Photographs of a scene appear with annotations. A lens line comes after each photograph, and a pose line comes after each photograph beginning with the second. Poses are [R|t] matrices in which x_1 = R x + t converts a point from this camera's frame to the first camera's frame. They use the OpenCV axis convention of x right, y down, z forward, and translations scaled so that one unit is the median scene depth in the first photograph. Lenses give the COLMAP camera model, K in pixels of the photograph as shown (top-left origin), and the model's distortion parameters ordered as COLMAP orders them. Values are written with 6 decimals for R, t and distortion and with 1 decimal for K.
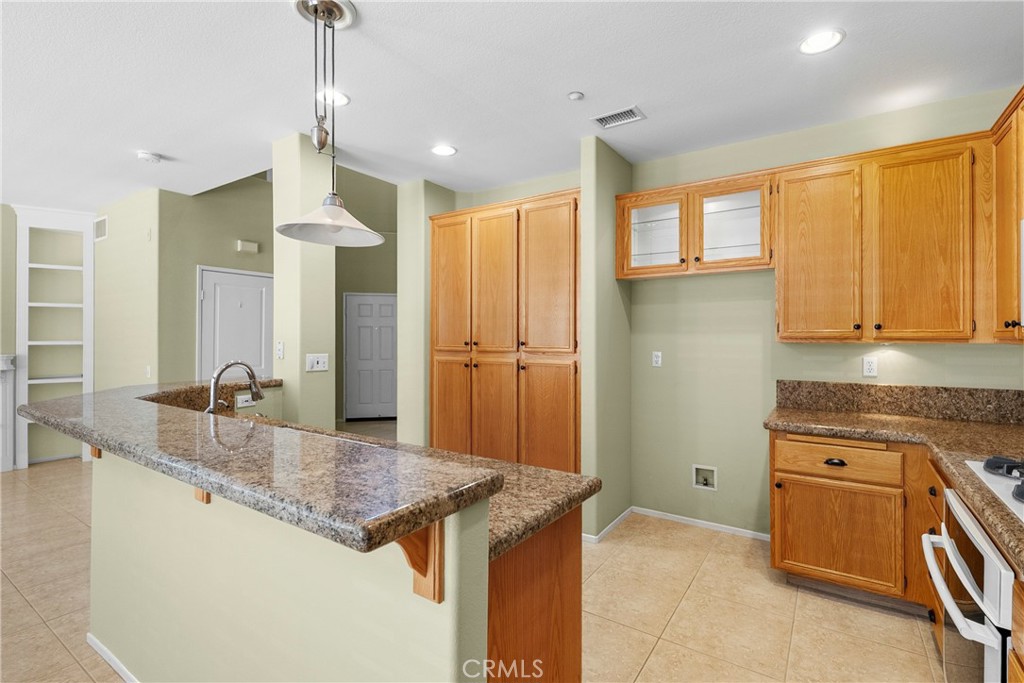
lens RADIAL K [[470.6, 0, 527.2], [0, 470.6, 332.4], [0, 0, 1]] dist [0.002950, 0.000077]
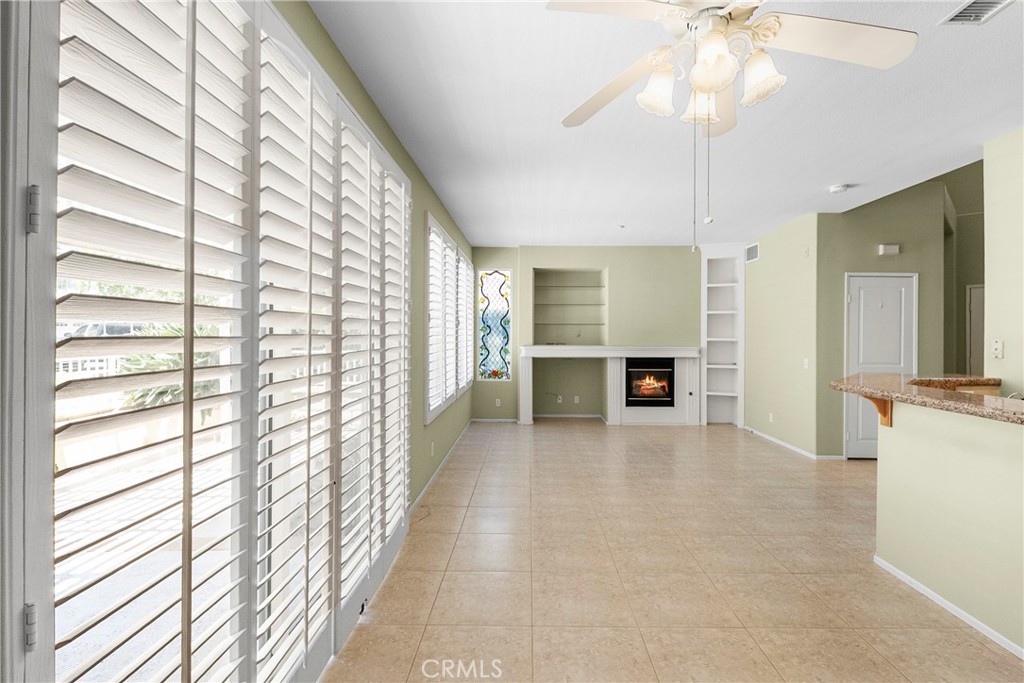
lens RADIAL K [[470.6, 0, 527.2], [0, 470.6, 332.4], [0, 0, 1]] dist [0.002950, 0.000077]
pose [[0.537075, -0.000902, -0.843534, -0.139825], [0.002310, 0.999997, 0.000401, -0.000170], [0.843531, -0.002164, 0.537076, -0.239159]]
